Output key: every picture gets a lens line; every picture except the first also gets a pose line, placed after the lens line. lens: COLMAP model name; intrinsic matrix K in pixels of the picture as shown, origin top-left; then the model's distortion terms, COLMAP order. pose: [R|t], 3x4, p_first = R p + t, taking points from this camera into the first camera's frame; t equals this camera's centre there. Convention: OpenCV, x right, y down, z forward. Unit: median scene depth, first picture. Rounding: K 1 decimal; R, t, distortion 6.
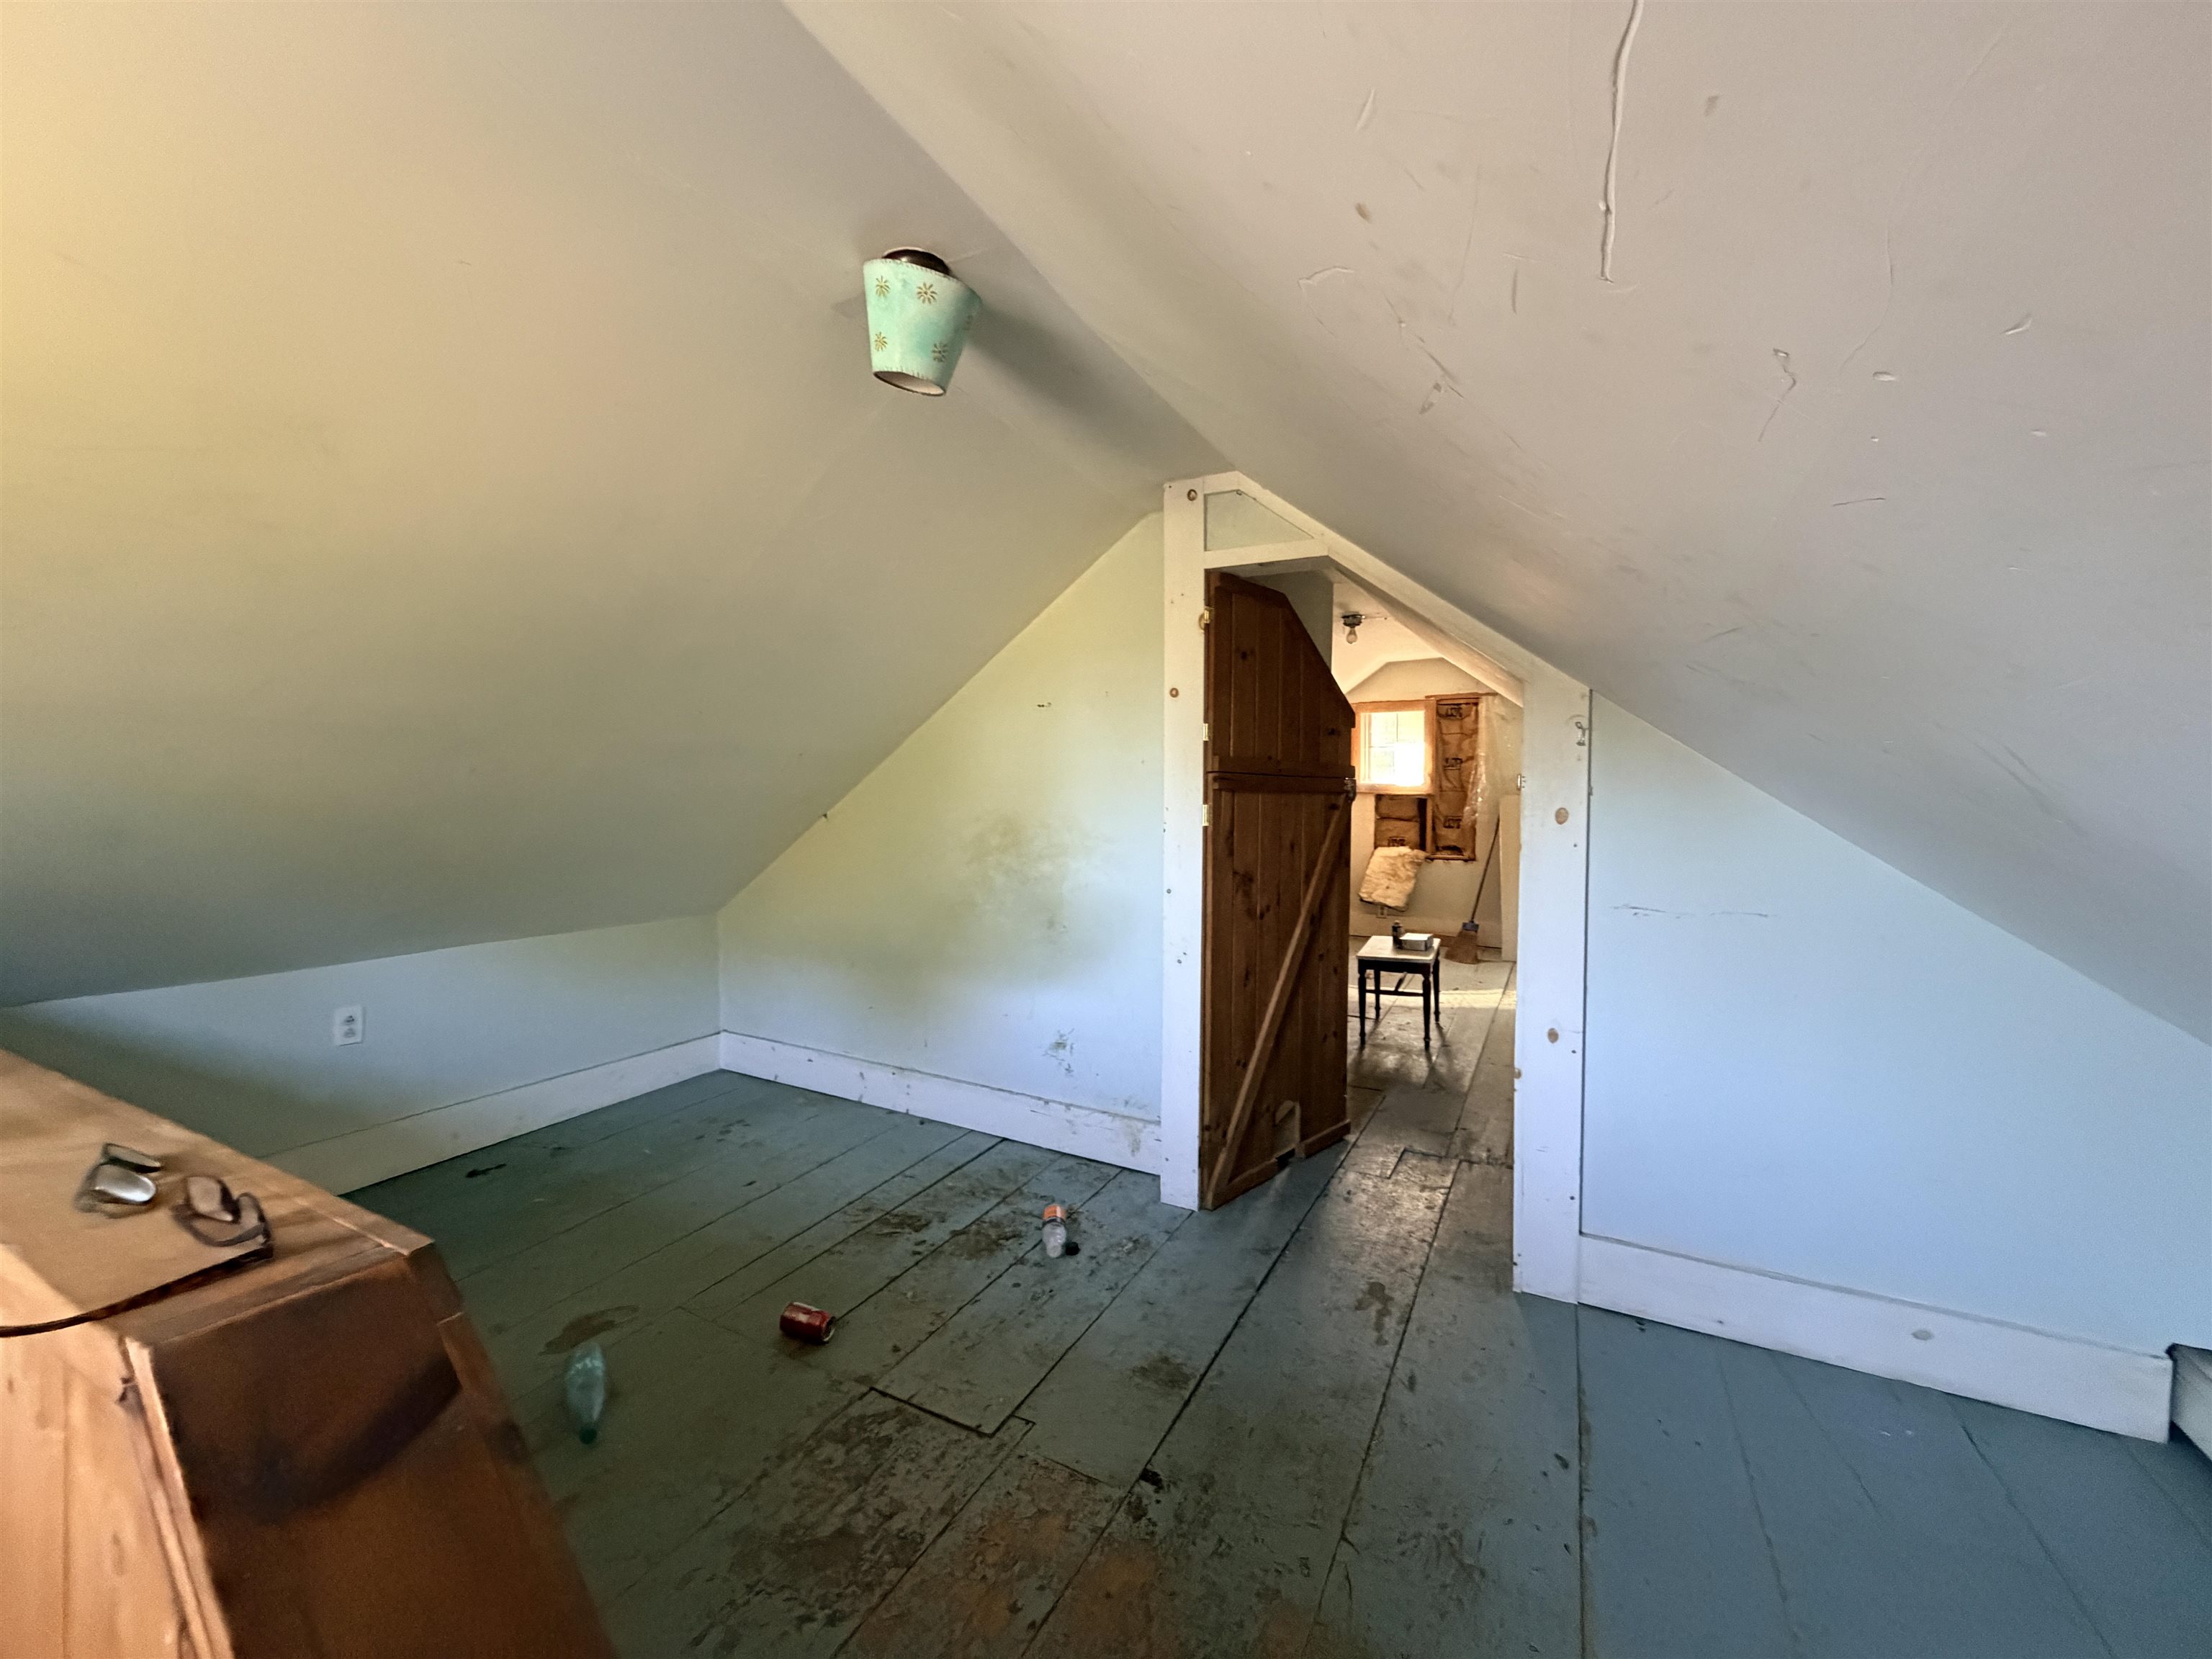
lens RADIAL K [[880.2, 0, 1106.8], [0, 880.2, 824.2], [0, 0, 1]] dist [0.000262, -0.000308]
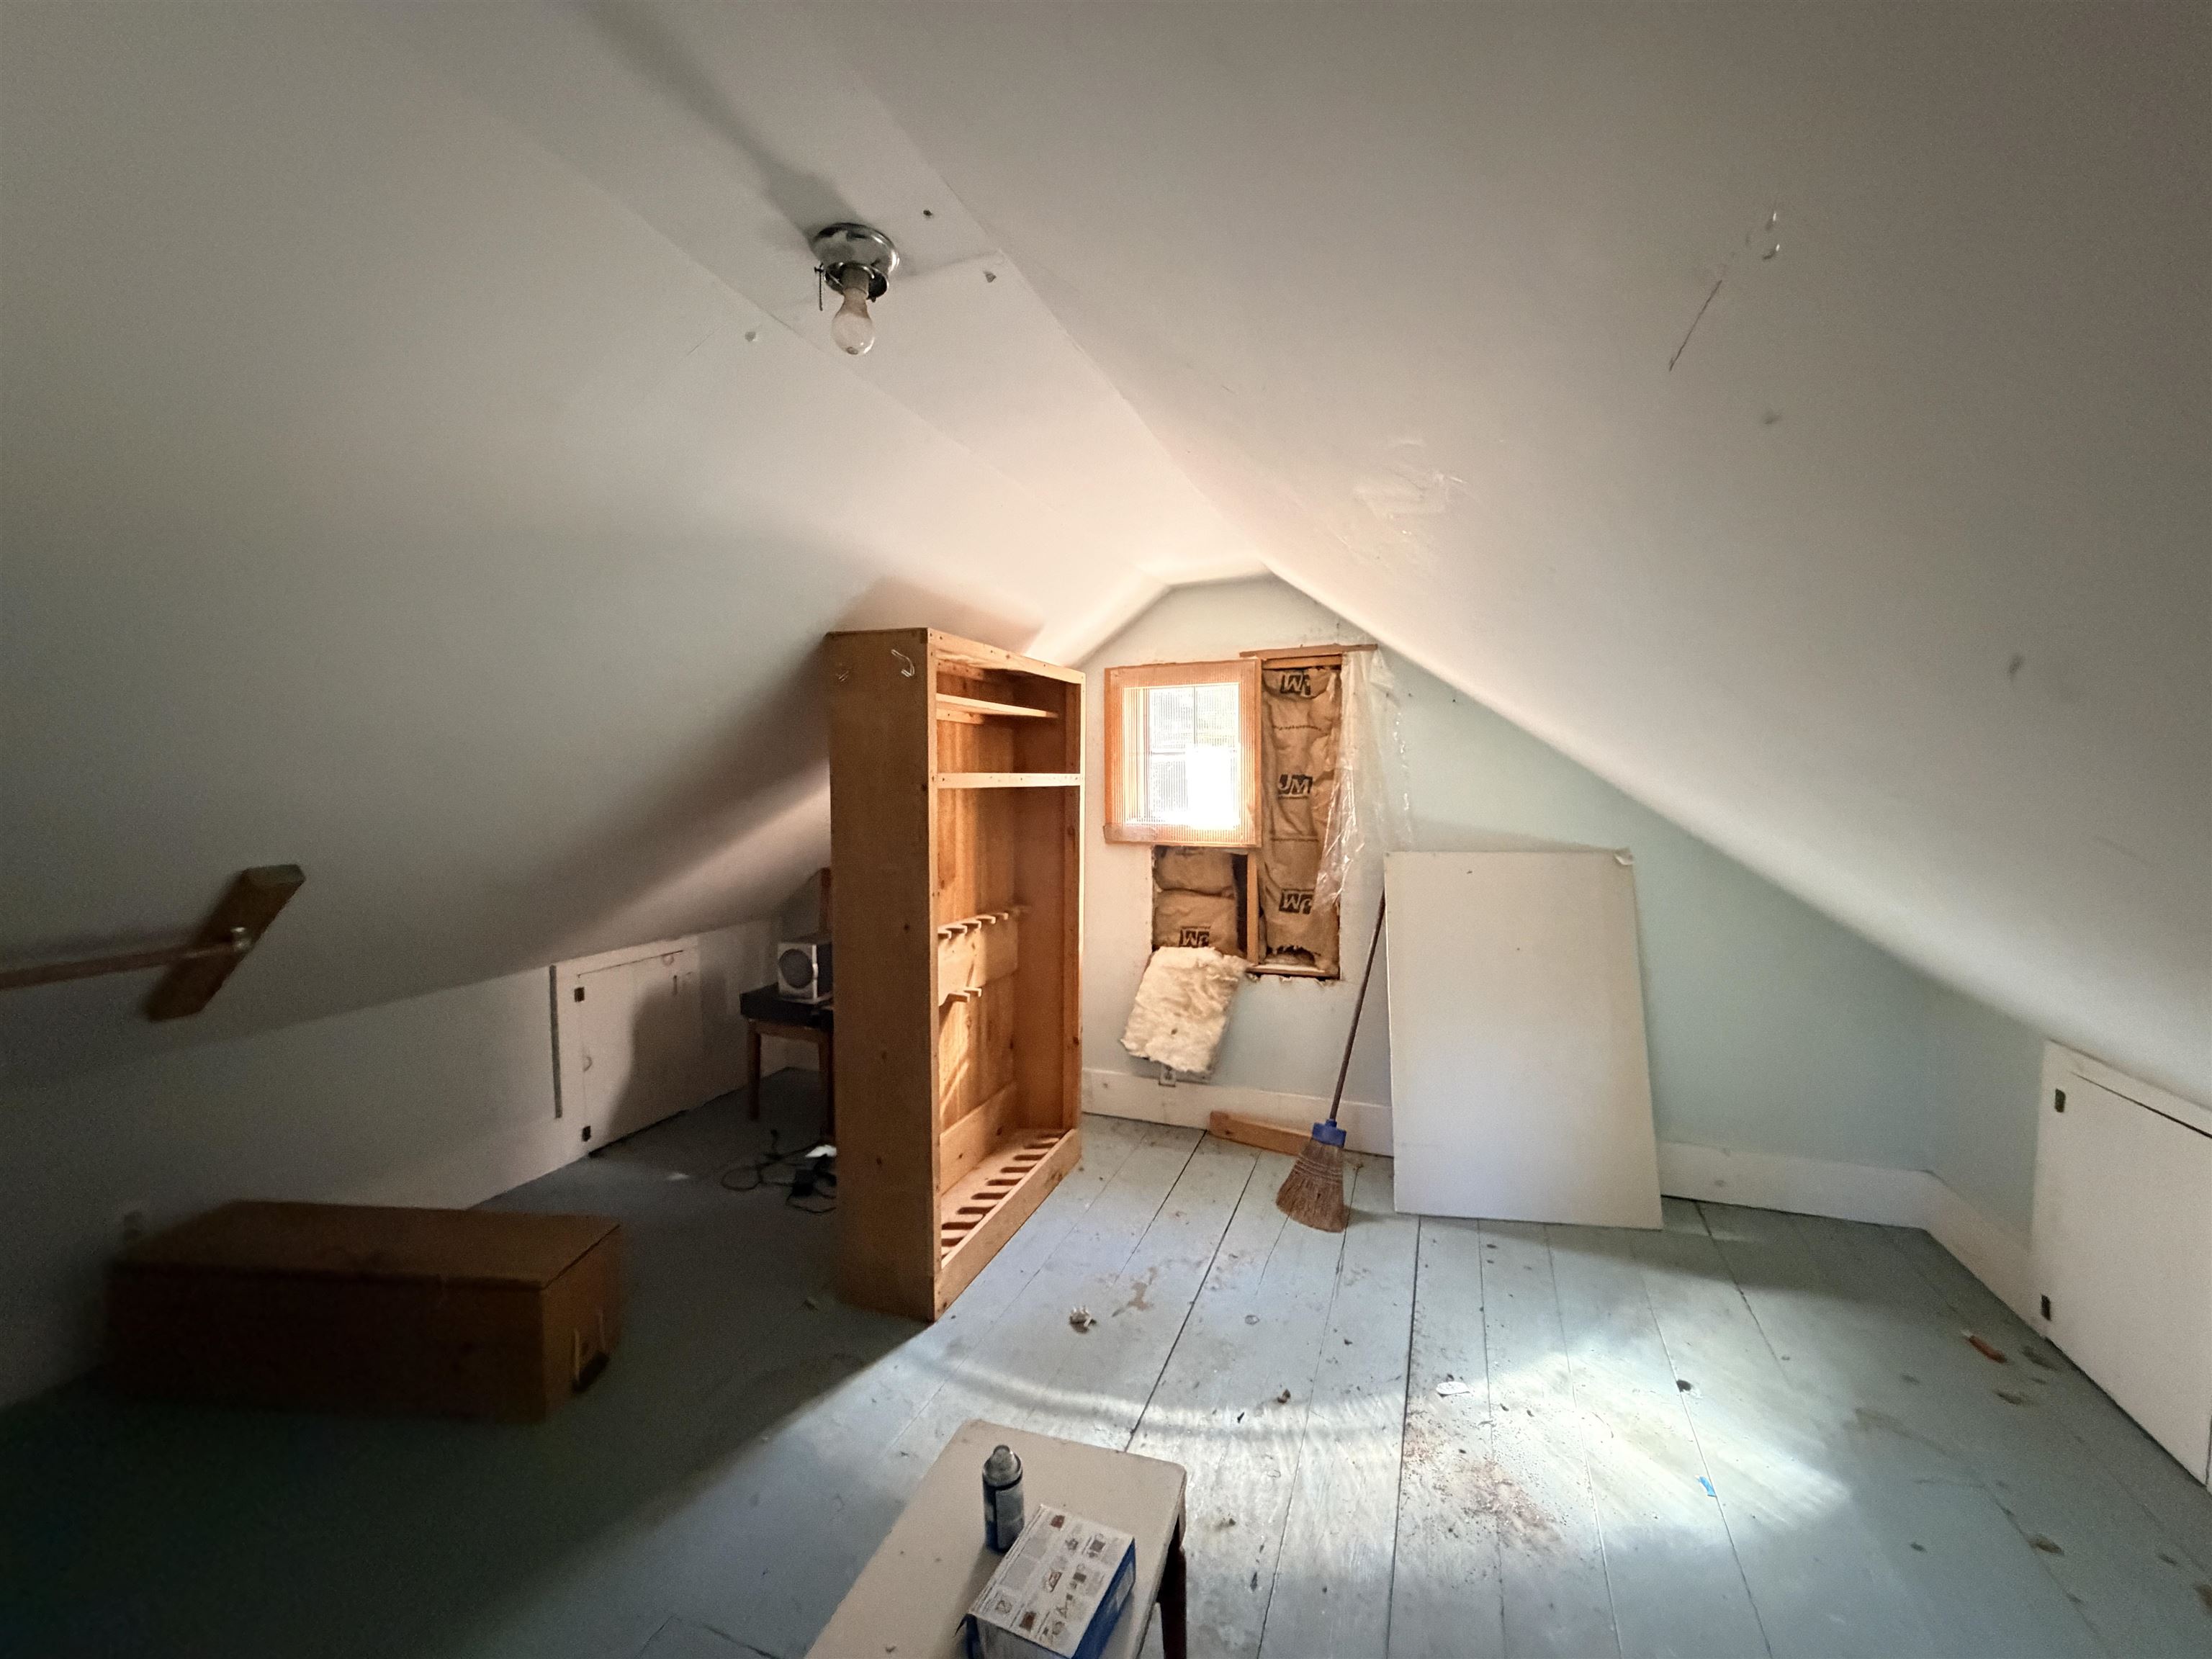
lens RADIAL K [[880.2, 0, 1102.1], [0, 880.2, 826.3], [0, 0, 1]] dist [0.000262, -0.000308]
pose [[0.993622, -0.020025, 0.110973, 0.225790], [0.017739, 0.999611, 0.021544, -0.058534], [-0.111361, -0.019438, 0.993590, 0.507982]]
